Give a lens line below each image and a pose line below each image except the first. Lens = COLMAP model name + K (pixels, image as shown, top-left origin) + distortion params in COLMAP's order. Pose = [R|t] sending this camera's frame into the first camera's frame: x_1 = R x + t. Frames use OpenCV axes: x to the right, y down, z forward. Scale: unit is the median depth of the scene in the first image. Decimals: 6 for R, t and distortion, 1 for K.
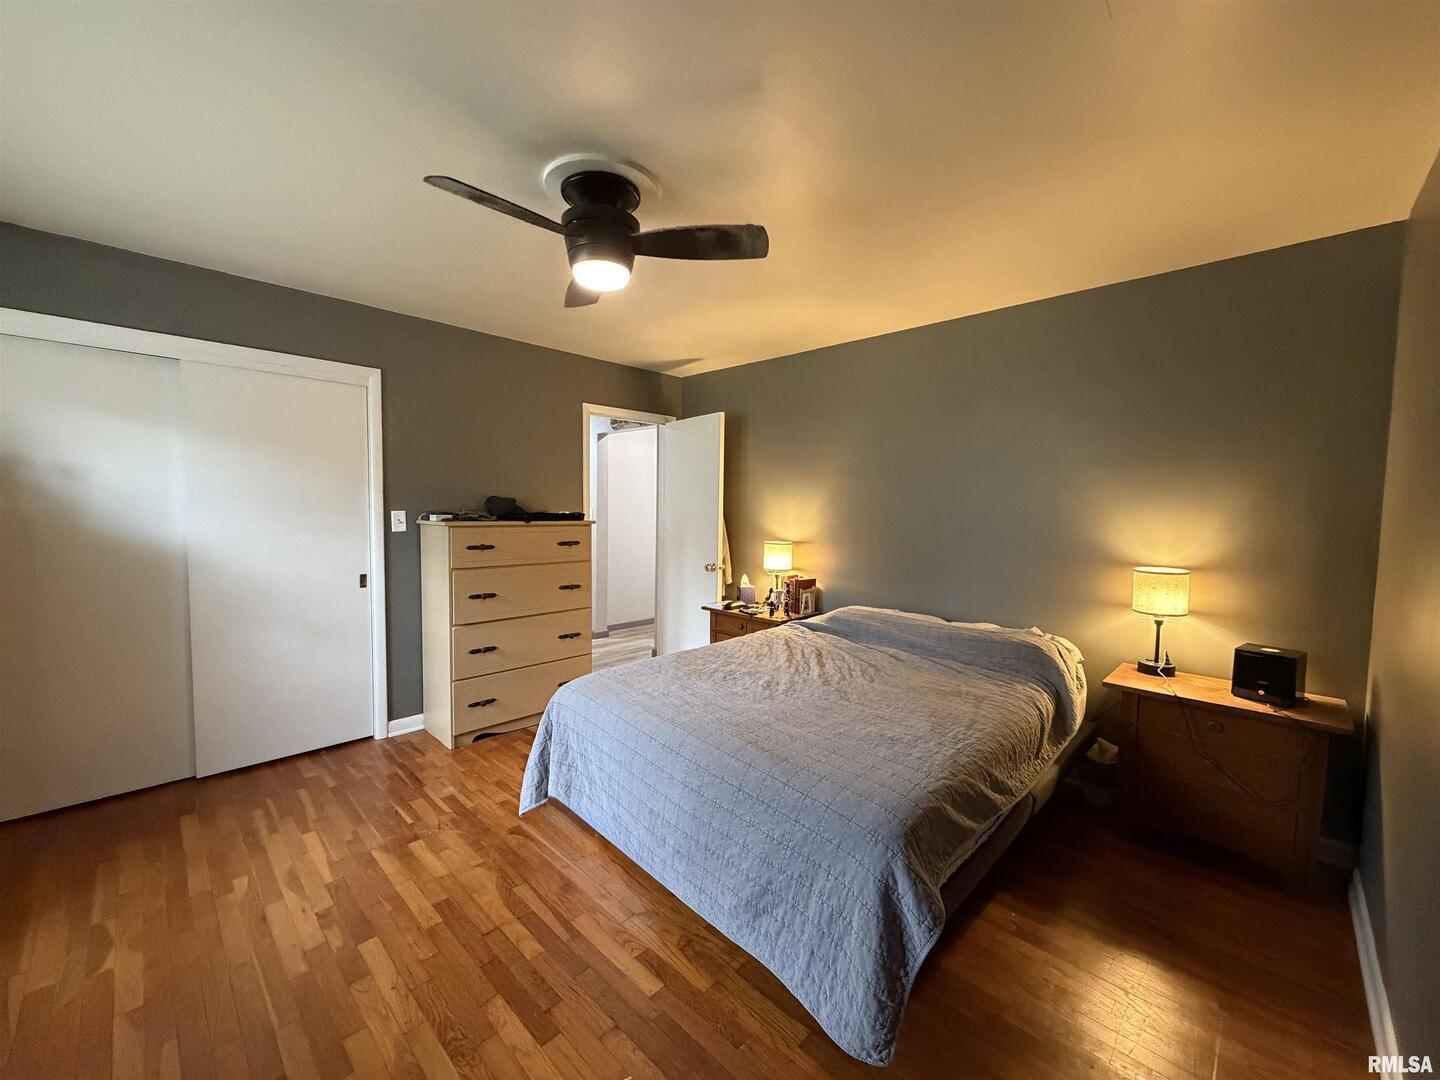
lens RADIAL K [[574.3, 0, 712.2], [0, 574.3, 538.2], [0, 0, 1]] dist [-0.000824, 0.000013]
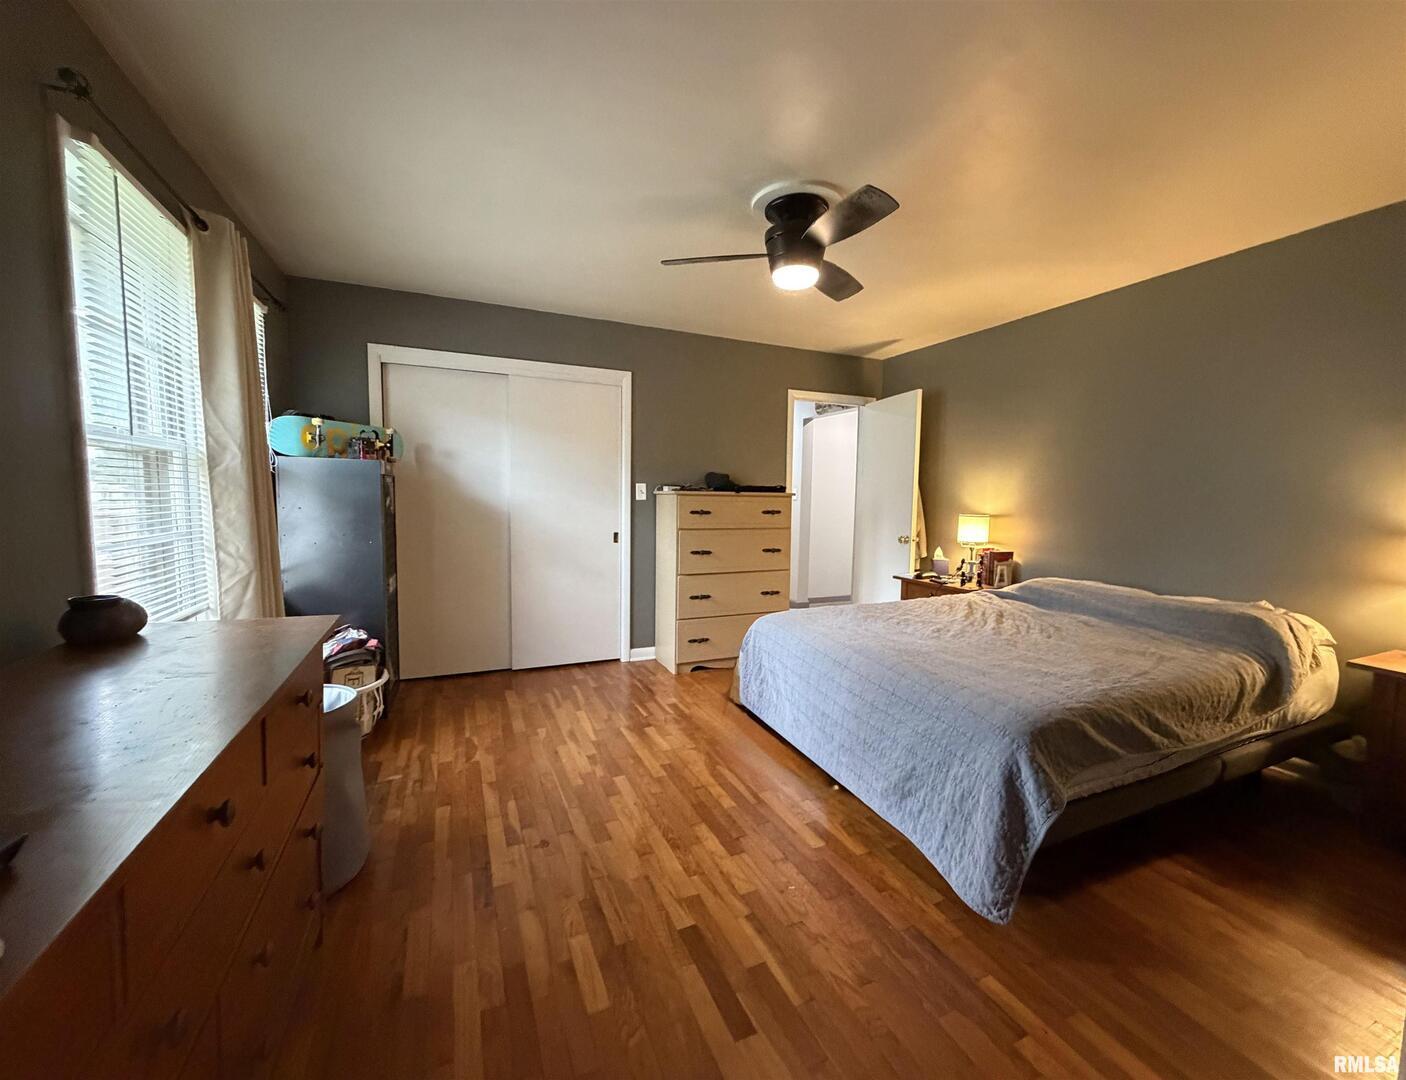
lens RADIAL K [[566.3, 0, 710.4], [0, 566.3, 540.7], [0, 0, 1]] dist [-0.001476, 0.000159]
pose [[0.932125, 0.030366, -0.360861, 0.072911], [-0.023109, 0.999435, 0.024411, 0.063965], [0.361398, -0.014416, 0.932300, -0.159763]]
